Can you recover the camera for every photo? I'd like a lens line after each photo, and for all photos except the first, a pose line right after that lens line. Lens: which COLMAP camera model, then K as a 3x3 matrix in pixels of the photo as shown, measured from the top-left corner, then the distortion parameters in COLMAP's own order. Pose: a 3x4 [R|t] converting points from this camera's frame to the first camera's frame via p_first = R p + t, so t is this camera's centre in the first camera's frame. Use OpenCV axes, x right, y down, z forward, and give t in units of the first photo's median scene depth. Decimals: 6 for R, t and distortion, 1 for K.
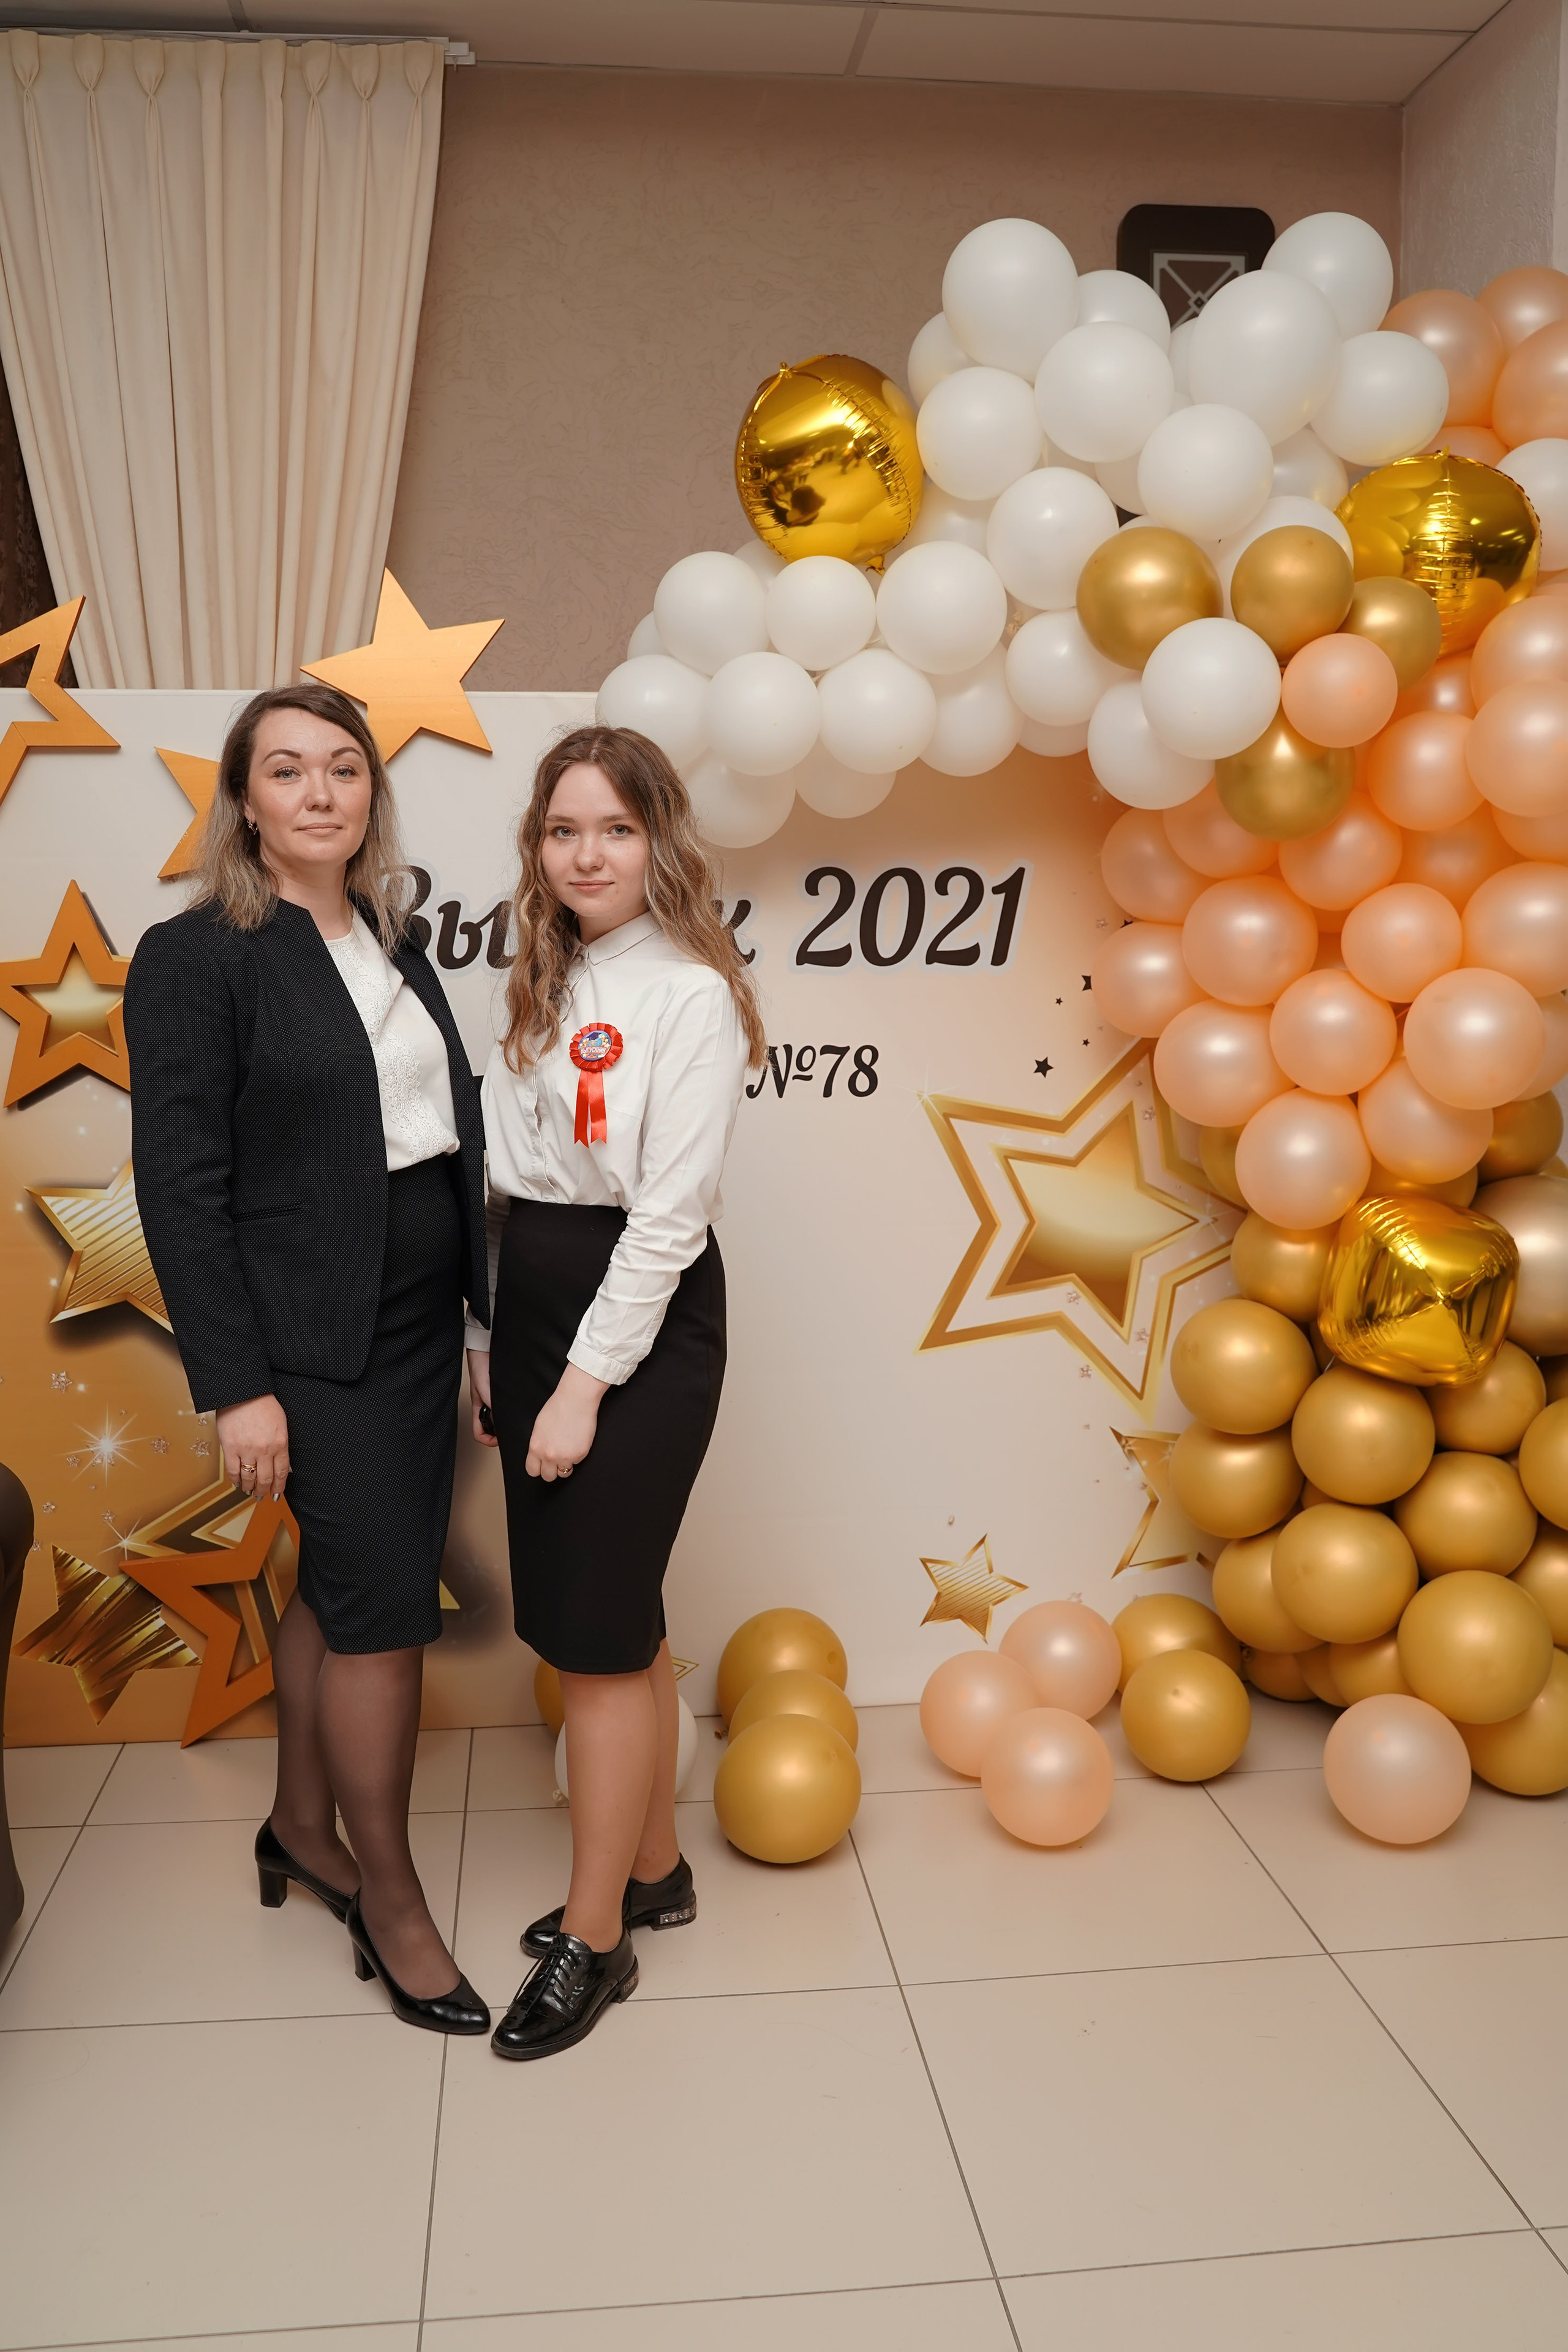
lens RADIAL K [[2025.0, 0, 774.8], [0, 2025.0, 1180.9], [0, 0, 1]] dist [-0.103365, 0.099712]
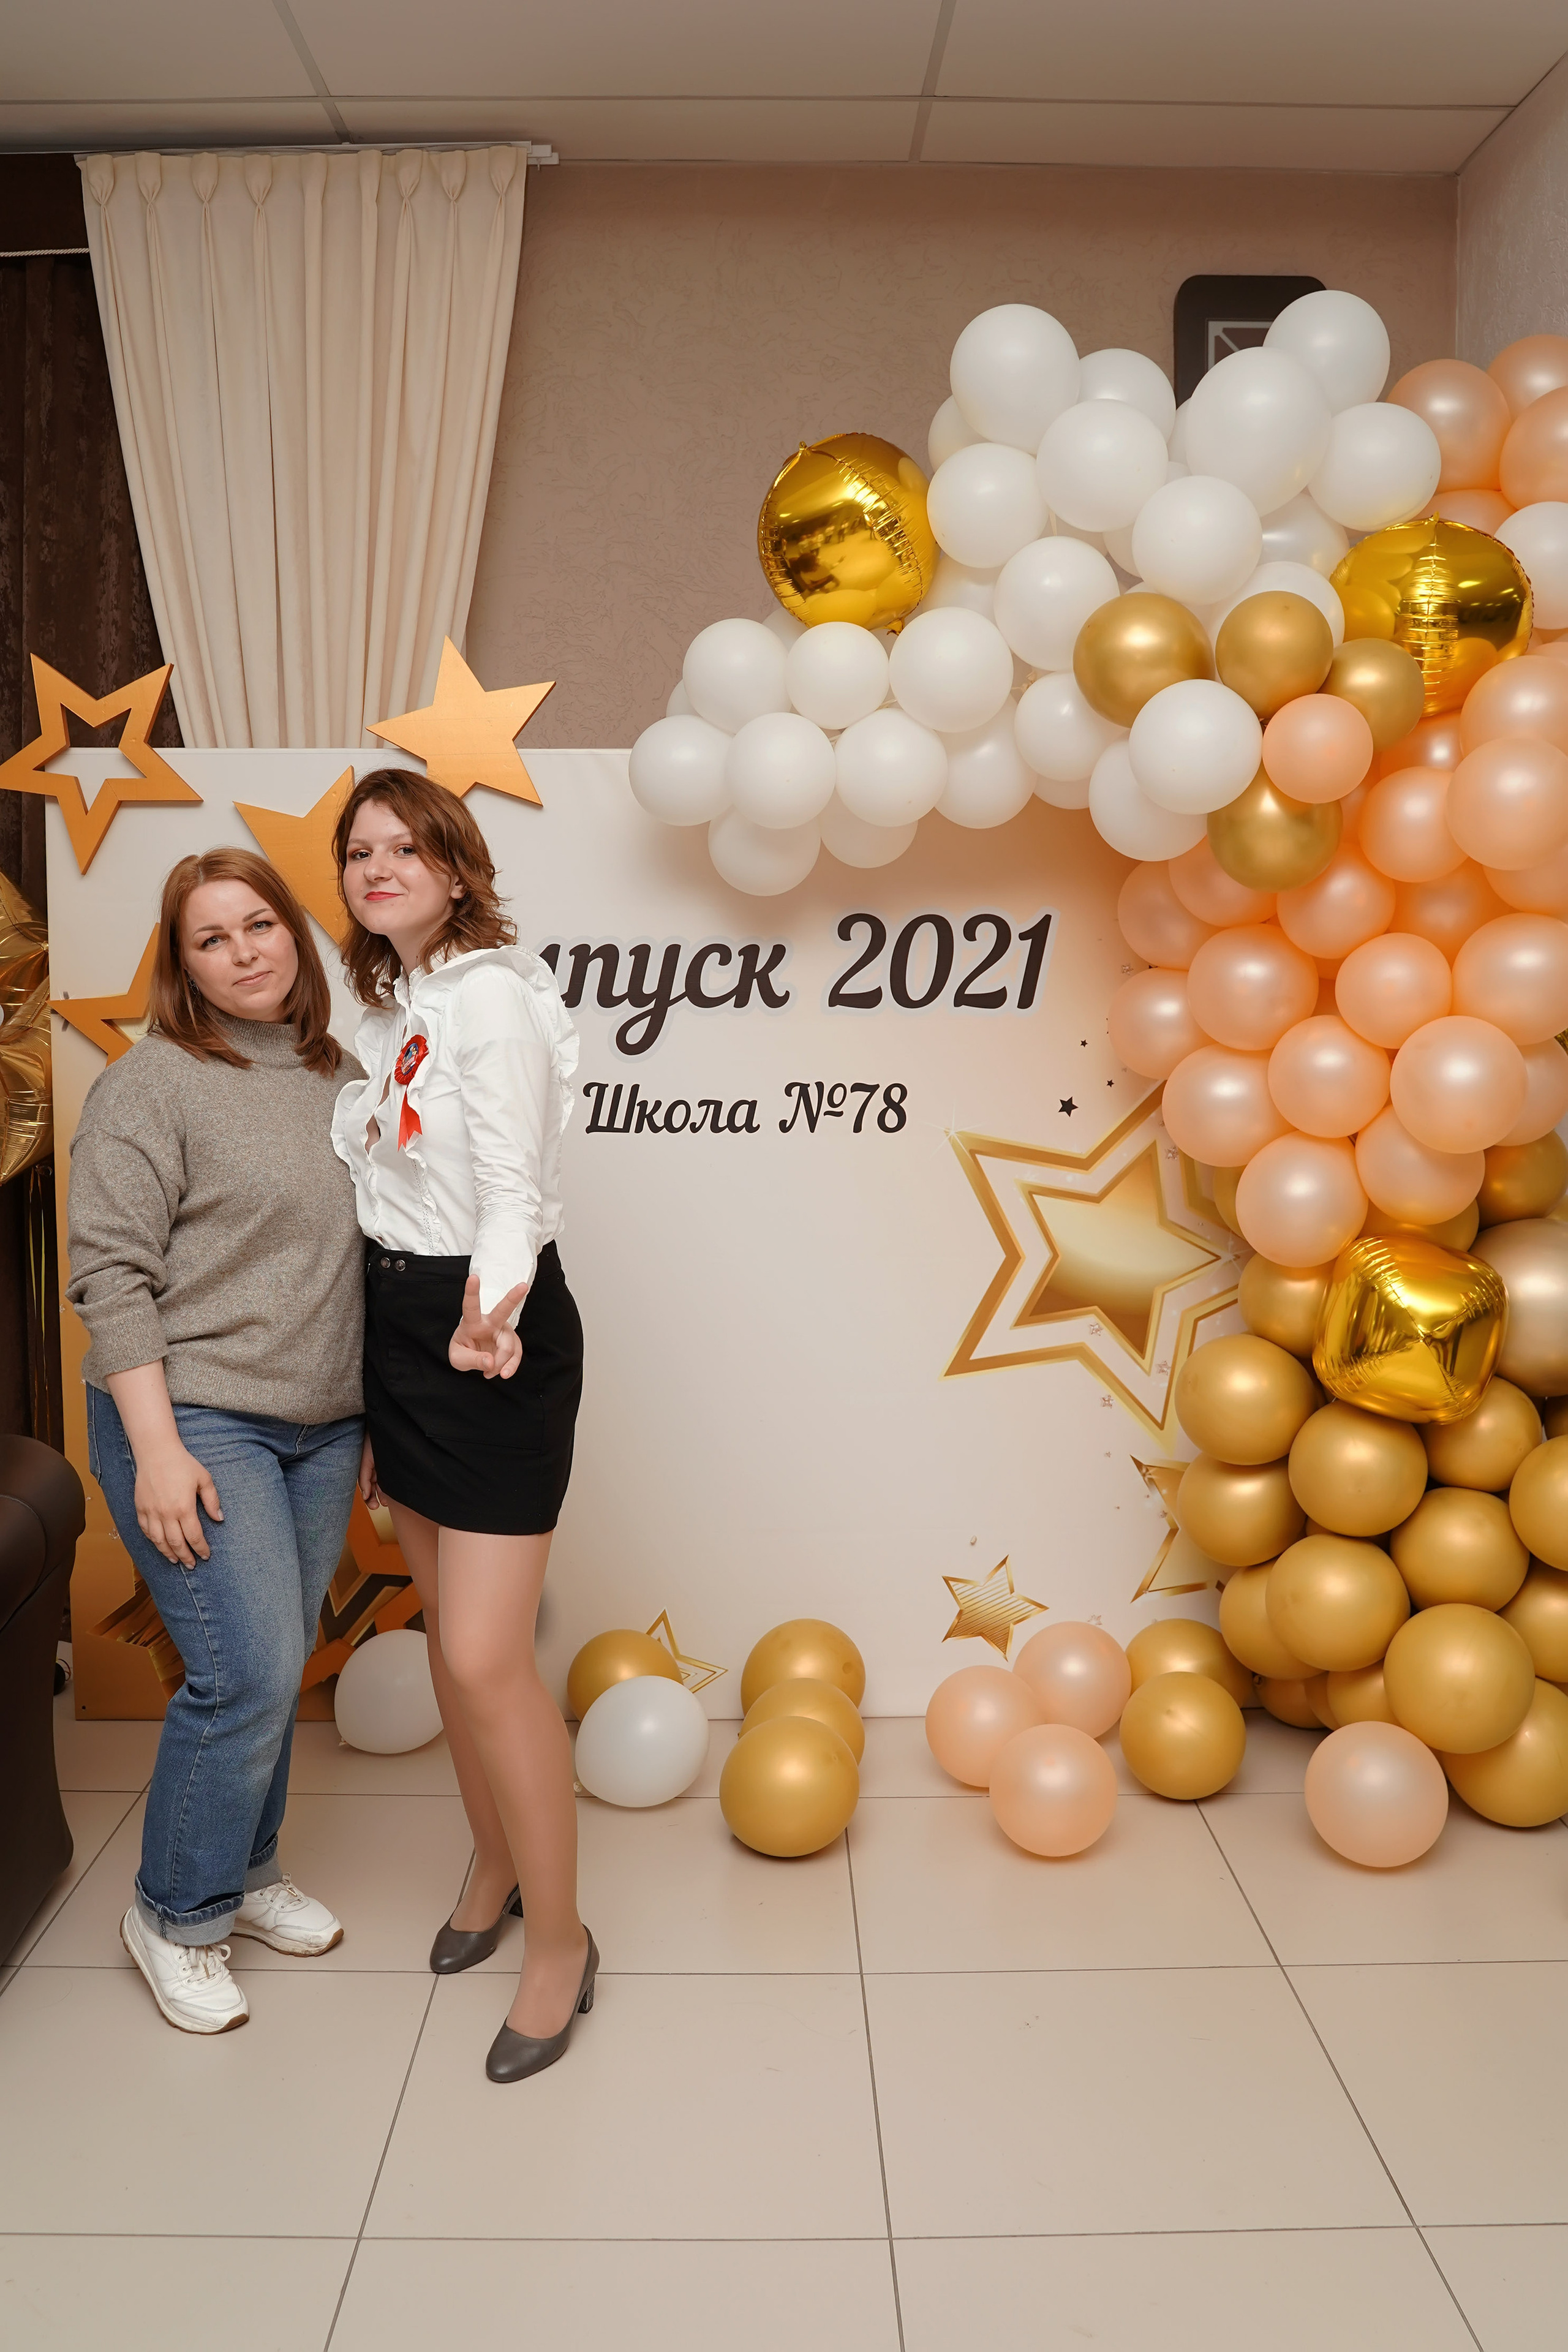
lens RADIAL K [[2008.2, 0, 772.1], [0, 2008.2, 1183.3], [0, 0, 1]] dist [-0.122318, 0.098182]
pose [[0.995171, 0.016938, -0.096687, 0.086024], [-0.018269, 0.999750, -0.012899, -0.000875], [0.096445, 0.014603, 0.995231, -0.039927]]
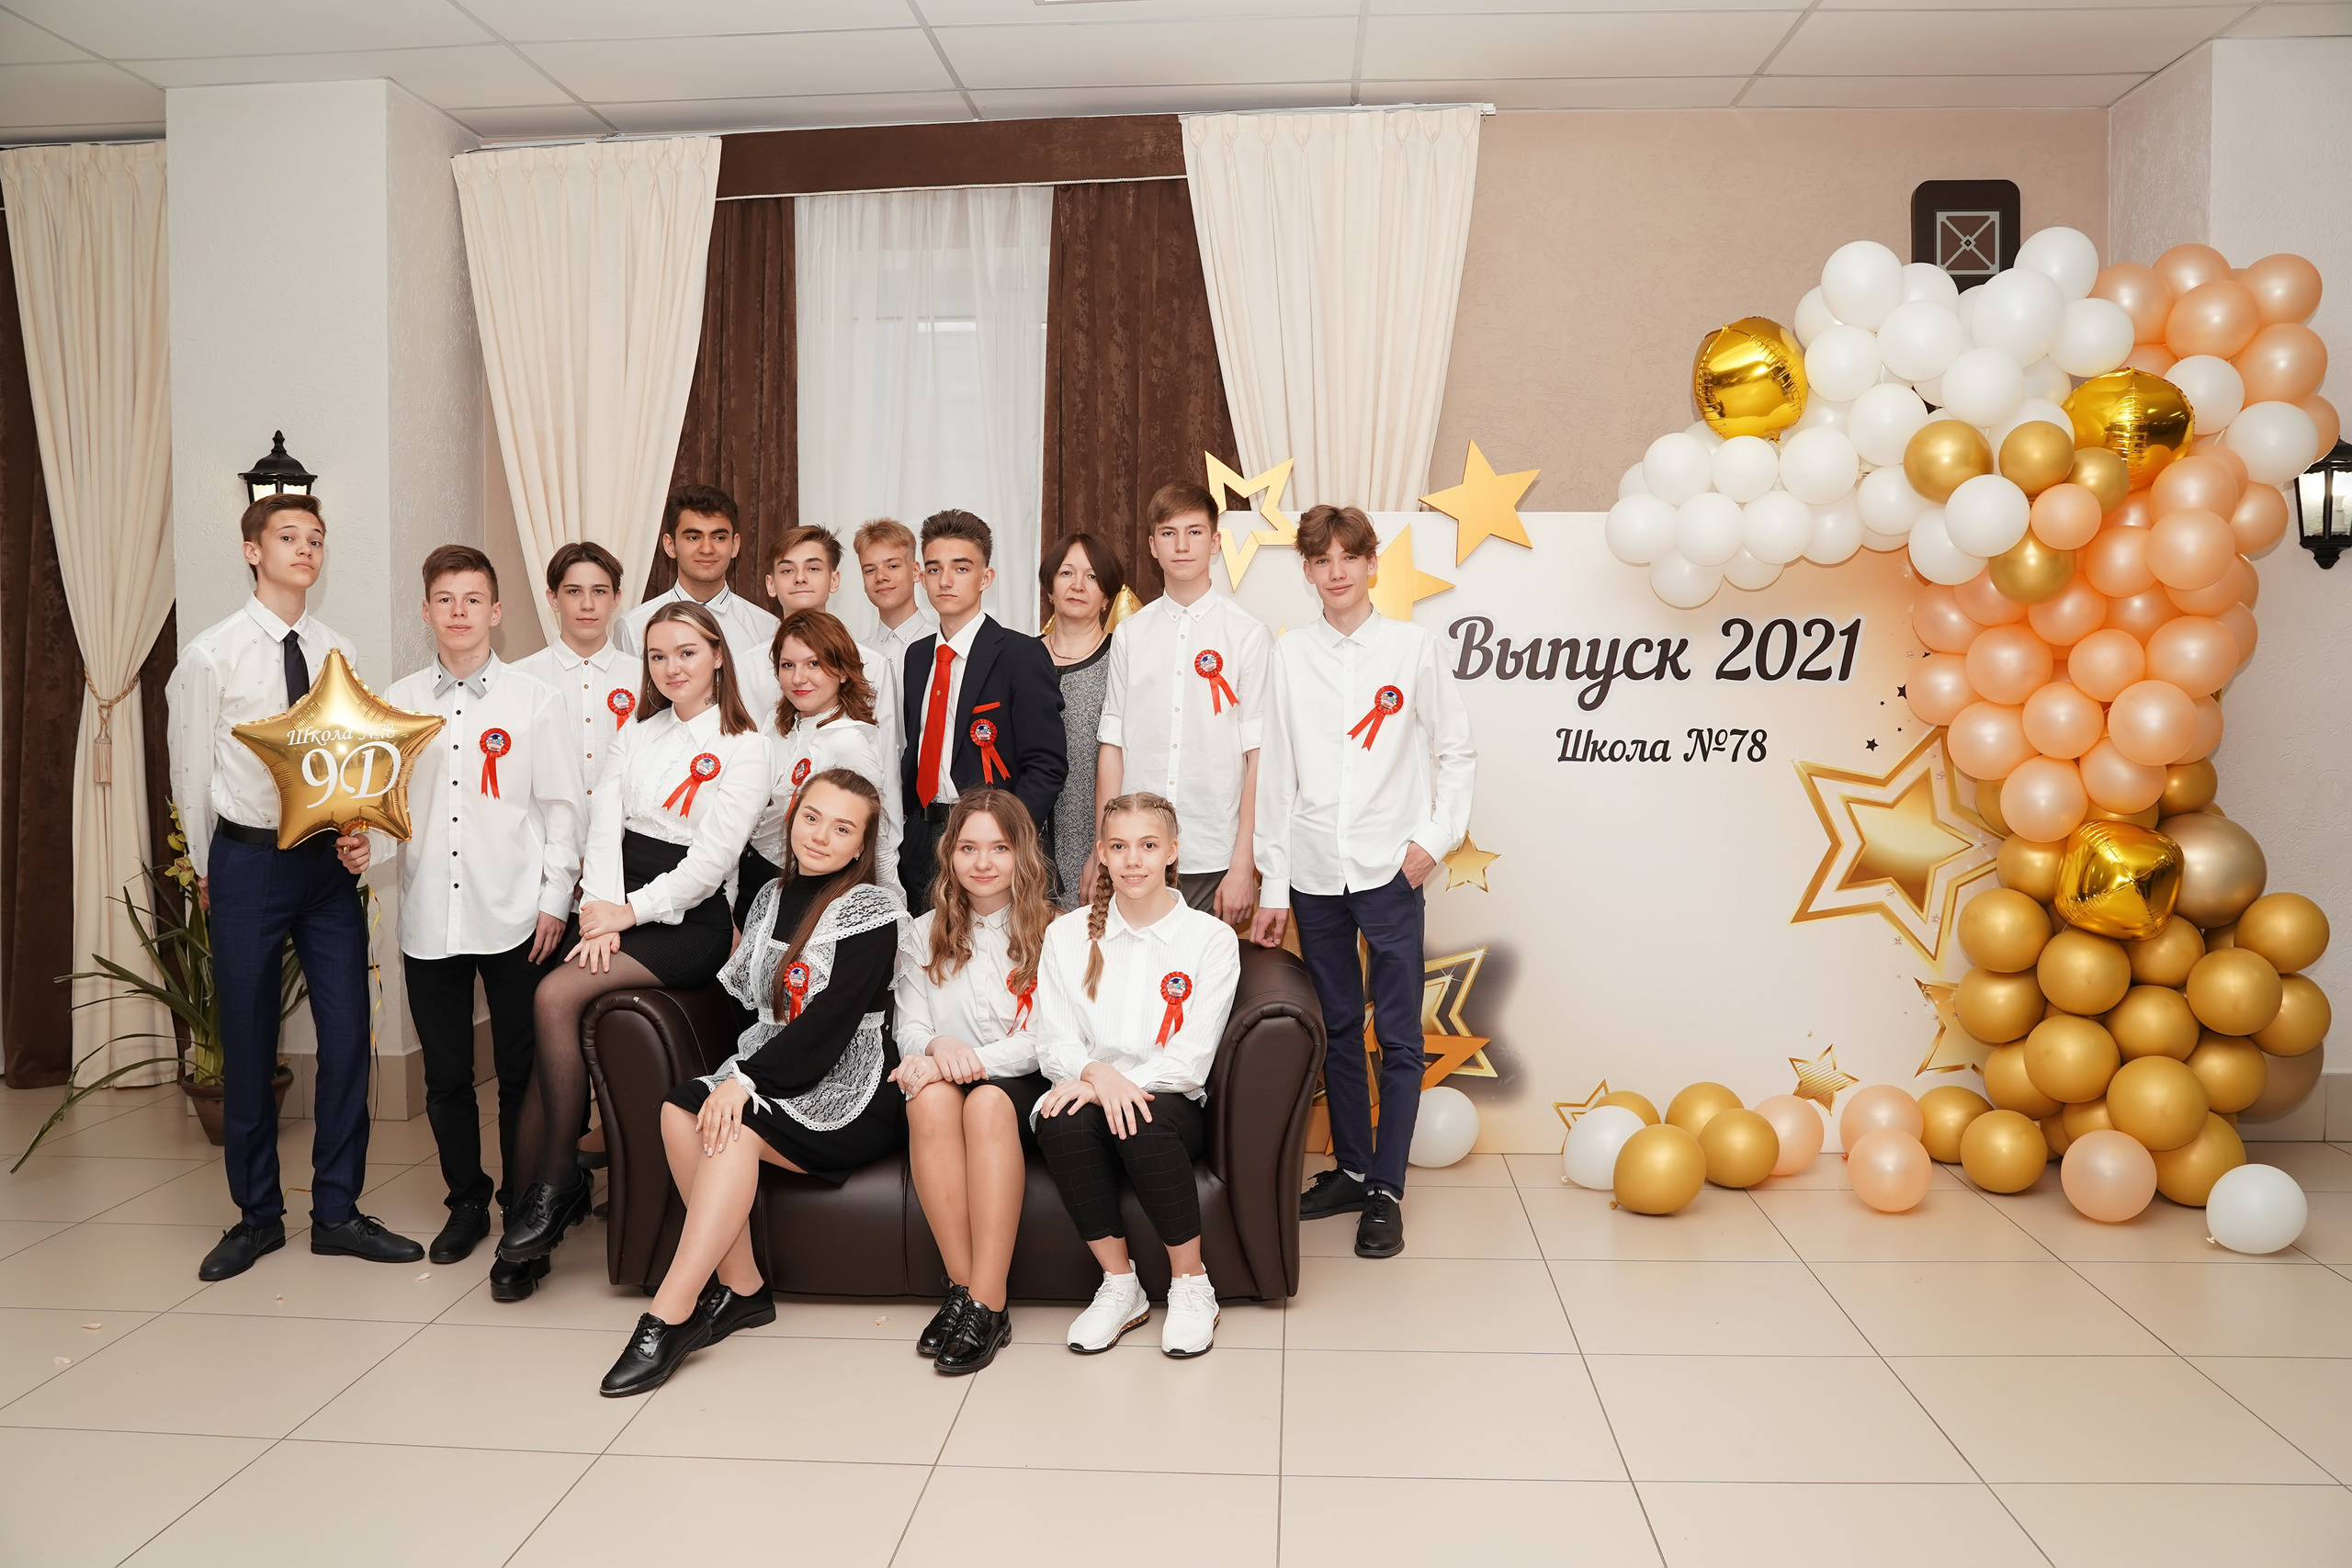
lens RADIAL K [[1907.4, 0, 1176.0], [0, 1907.4, 784.0], [0, 0, 1]] dist [-0.120432, 0.097108]
pose [[0.984492, 0.012831, -0.174957, -0.152226], [-0.023781, 0.997877, -0.060635, 0.079985], [0.173808, 0.063855, 0.982707, -0.561042]]
